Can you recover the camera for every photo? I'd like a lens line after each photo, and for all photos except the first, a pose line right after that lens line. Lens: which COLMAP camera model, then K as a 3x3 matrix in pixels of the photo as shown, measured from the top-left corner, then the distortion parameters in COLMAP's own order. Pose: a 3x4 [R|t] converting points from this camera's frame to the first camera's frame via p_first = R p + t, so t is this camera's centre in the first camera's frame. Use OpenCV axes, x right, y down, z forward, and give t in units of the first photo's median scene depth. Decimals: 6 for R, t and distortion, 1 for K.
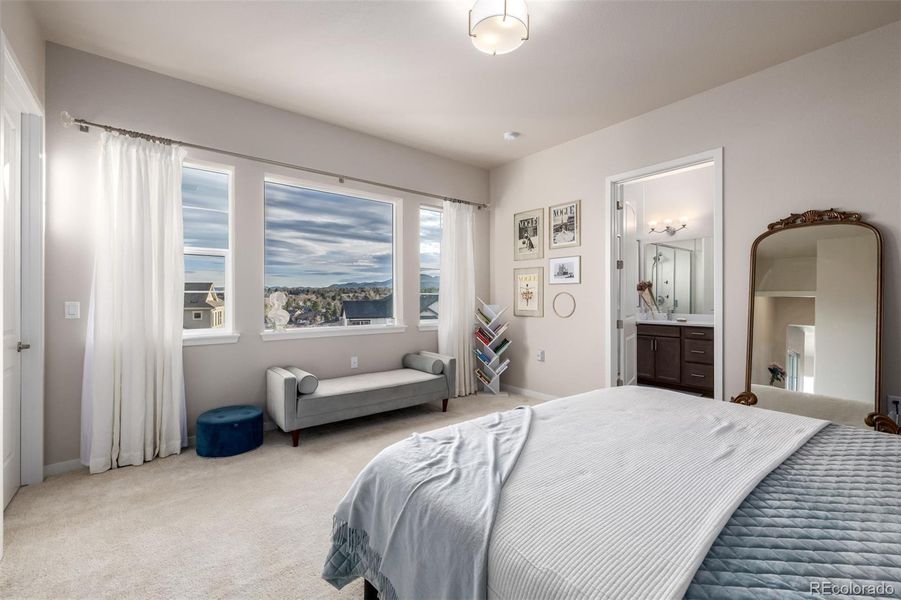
lens RADIAL K [[380.4, 0, 446.0], [0, 380.4, 298.4], [0, 0, 1]] dist [-0.001184, -0.000048]
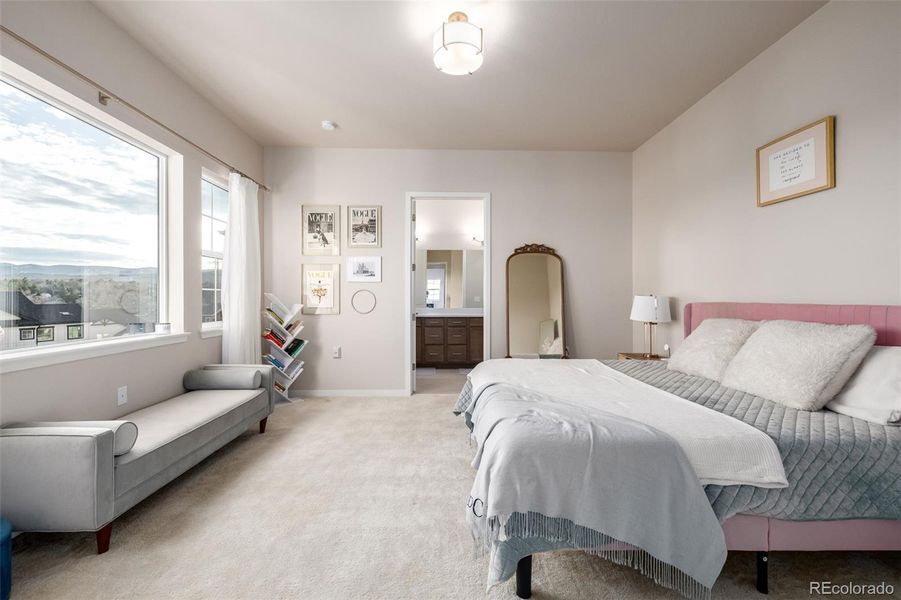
lens RADIAL K [[374.7, 0, 453.3], [0, 374.7, 297.5], [0, 0, 1]] dist [0.000095, 0.000164]
pose [[0.603168, -0.000835, 0.797614, -0.368123], [-0.000437, 0.999999, 0.001377, 0.004468], [-0.797614, -0.001179, 0.603167, 0.169416]]
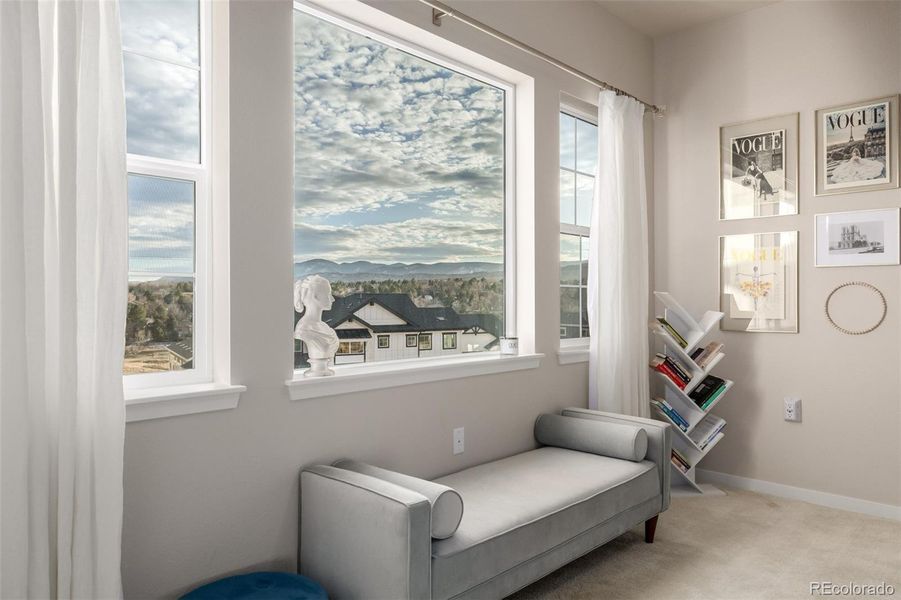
lens RADIAL K [[628.7, 0, 448.4], [0, 628.7, 296.5], [0, 0, 1]] dist [0.000383, -0.001236]
pose [[0.991410, 0.000485, 0.130791, -0.315767], [0.000132, 0.999989, -0.004705, 0.006039], [-0.130792, 0.004682, 0.991399, 0.257985]]
